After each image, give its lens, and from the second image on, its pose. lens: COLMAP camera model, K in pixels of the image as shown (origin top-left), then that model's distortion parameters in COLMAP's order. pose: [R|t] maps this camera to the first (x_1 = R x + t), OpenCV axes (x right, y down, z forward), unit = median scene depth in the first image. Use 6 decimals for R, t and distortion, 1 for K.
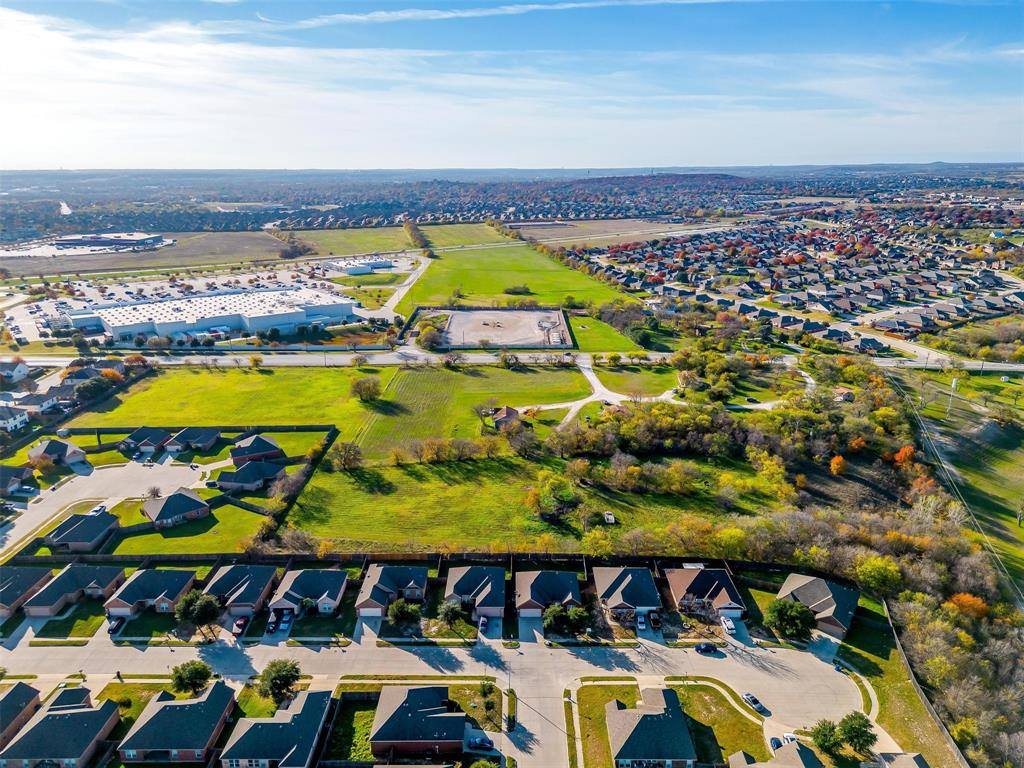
lens RADIAL K [[726.1, 0, 512.0], [0, 726.1, 384.0], [0, 0, 1]] dist [0.069446, -0.059624]
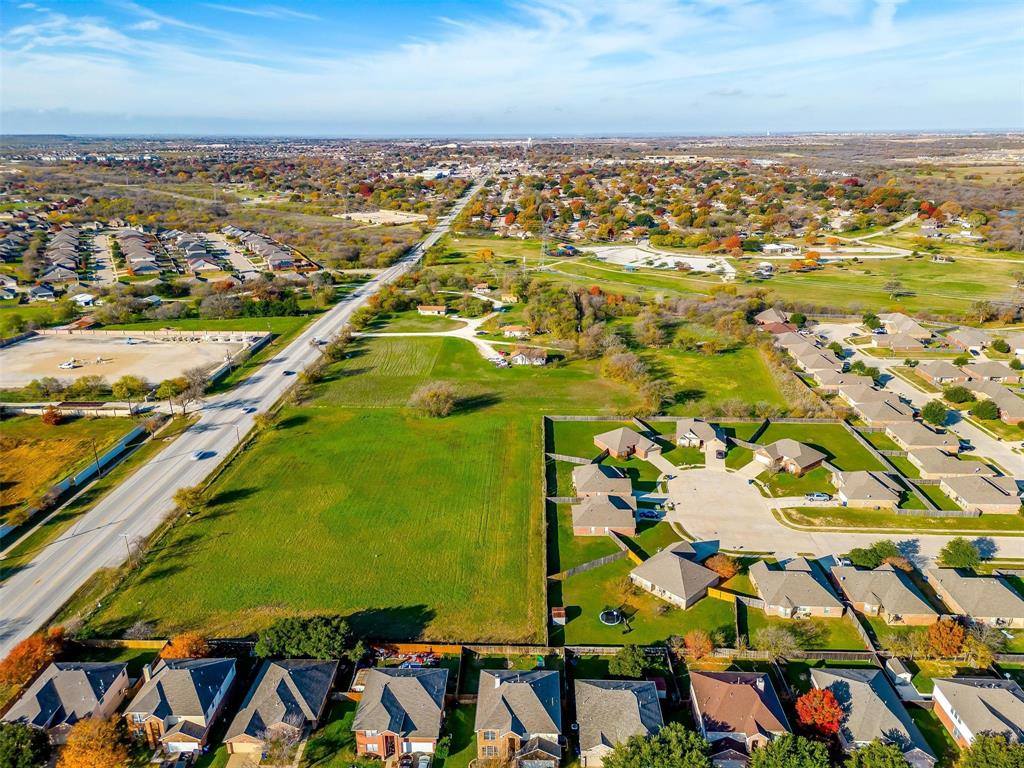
lens RADIAL K [[726.1, 0, 512.0], [0, 726.1, 384.0], [0, 0, 1]] dist [0.069446, -0.059624]
pose [[0.027597, -0.326406, 0.944827, -0.961490], [0.289214, 0.907370, 0.305018, -0.233108], [-0.956867, 0.264839, 0.119442, 0.846806]]
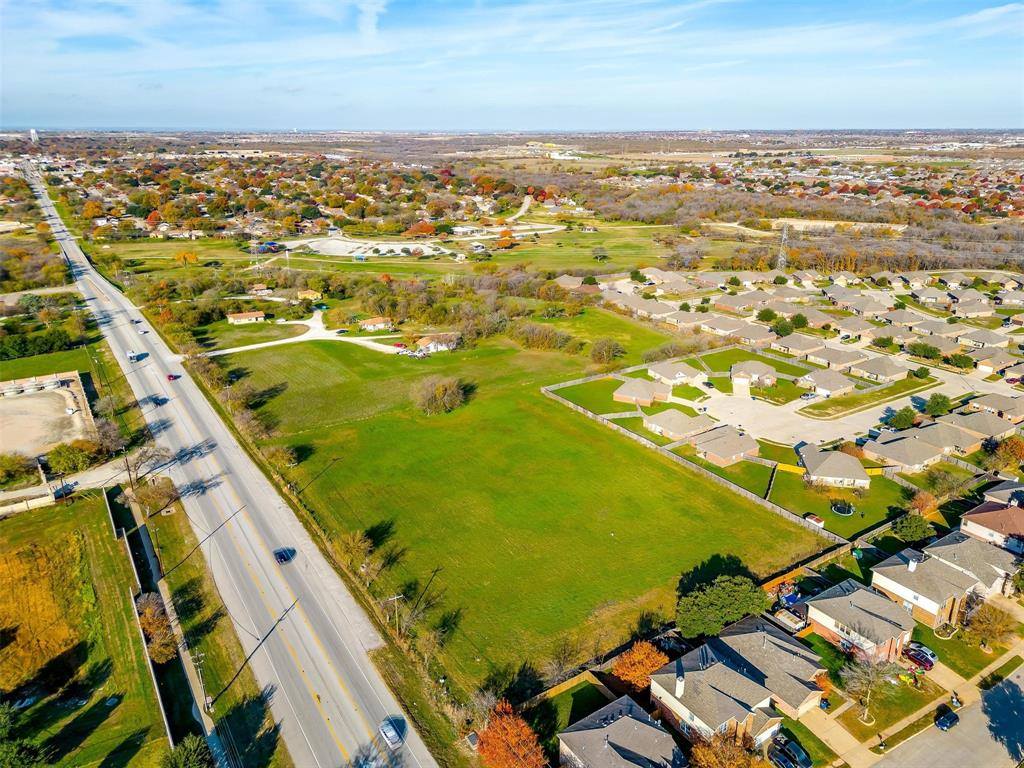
lens RADIAL K [[726.1, 0, 512.0], [0, 726.1, 384.0], [0, 0, 1]] dist [0.069446, -0.059624]
pose [[-0.563136, -0.273995, 0.779618, -0.829358], [0.232793, 0.852623, 0.467805, -0.336678], [-0.792896, 0.444928, -0.416359, 1.275813]]
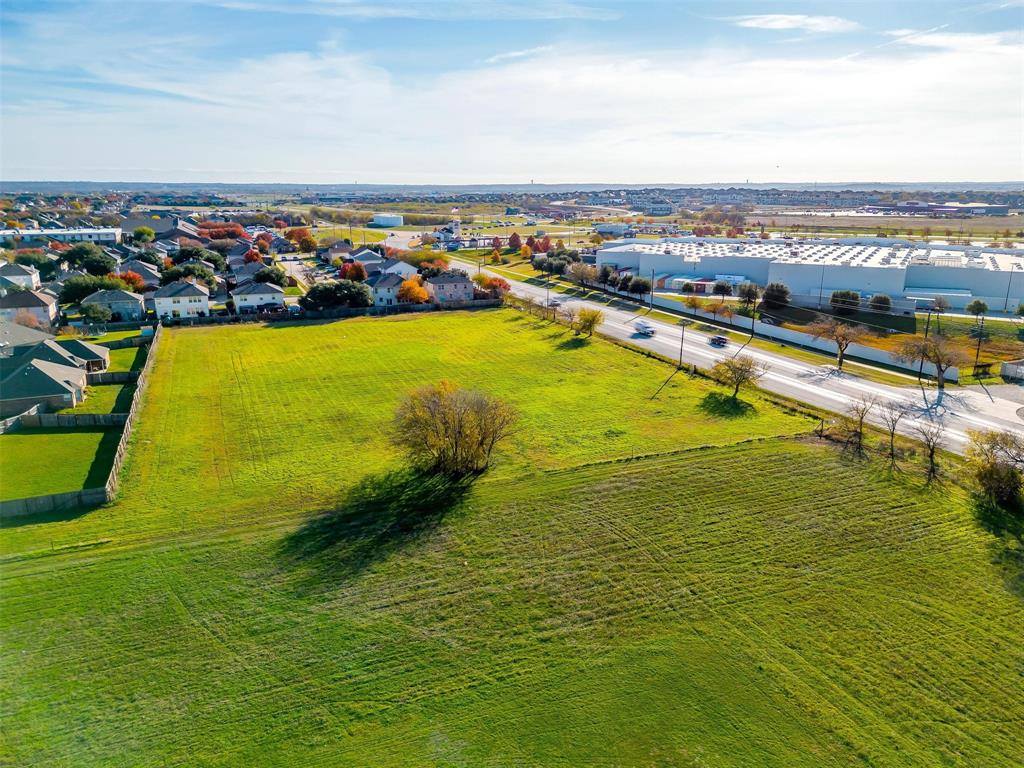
lens RADIAL K [[726.1, 0, 512.0], [0, 726.1, 384.0], [0, 0, 1]] dist [0.069446, -0.059624]
pose [[0.389858, 0.250791, -0.886067, 0.050371], [-0.265897, 0.951875, 0.152425, -0.059218], [0.881652, 0.176179, 0.437780, 0.922024]]
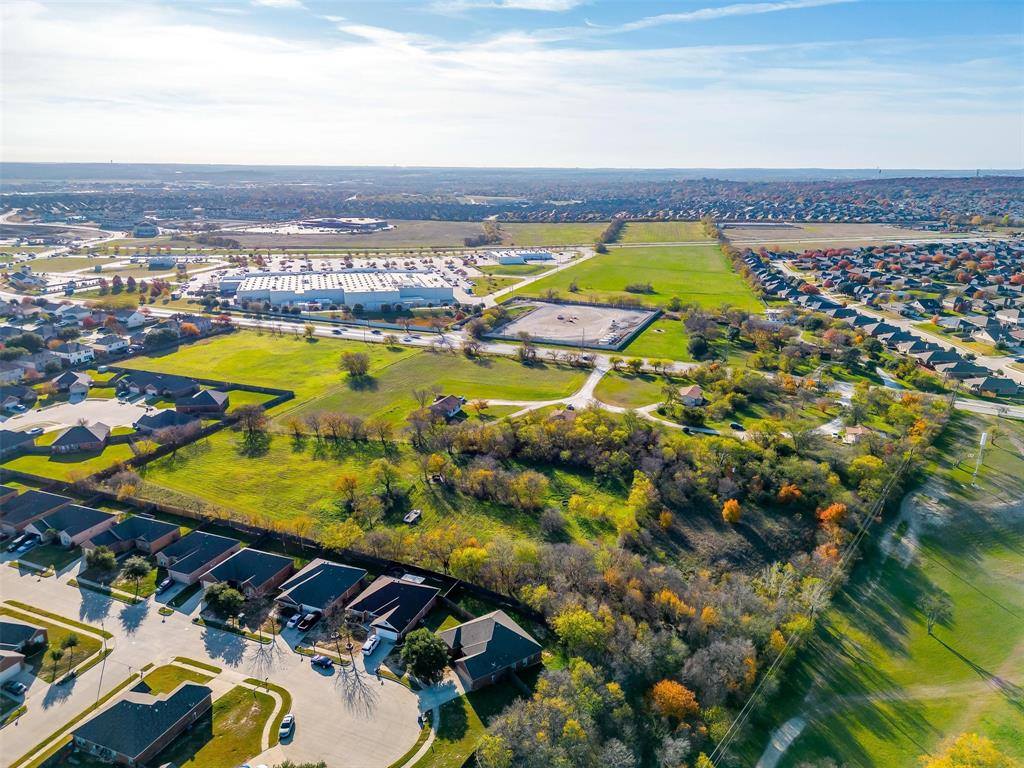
lens RADIAL K [[726.1, 0, 512.0], [0, 726.1, 384.0], [0, 0, 1]] dist [0.069446, -0.059624]
pose [[0.927564, 0.120729, -0.353625, 0.385636], [-0.120504, 0.992452, 0.022743, -0.014994], [0.353701, 0.021517, 0.935111, 0.115016]]
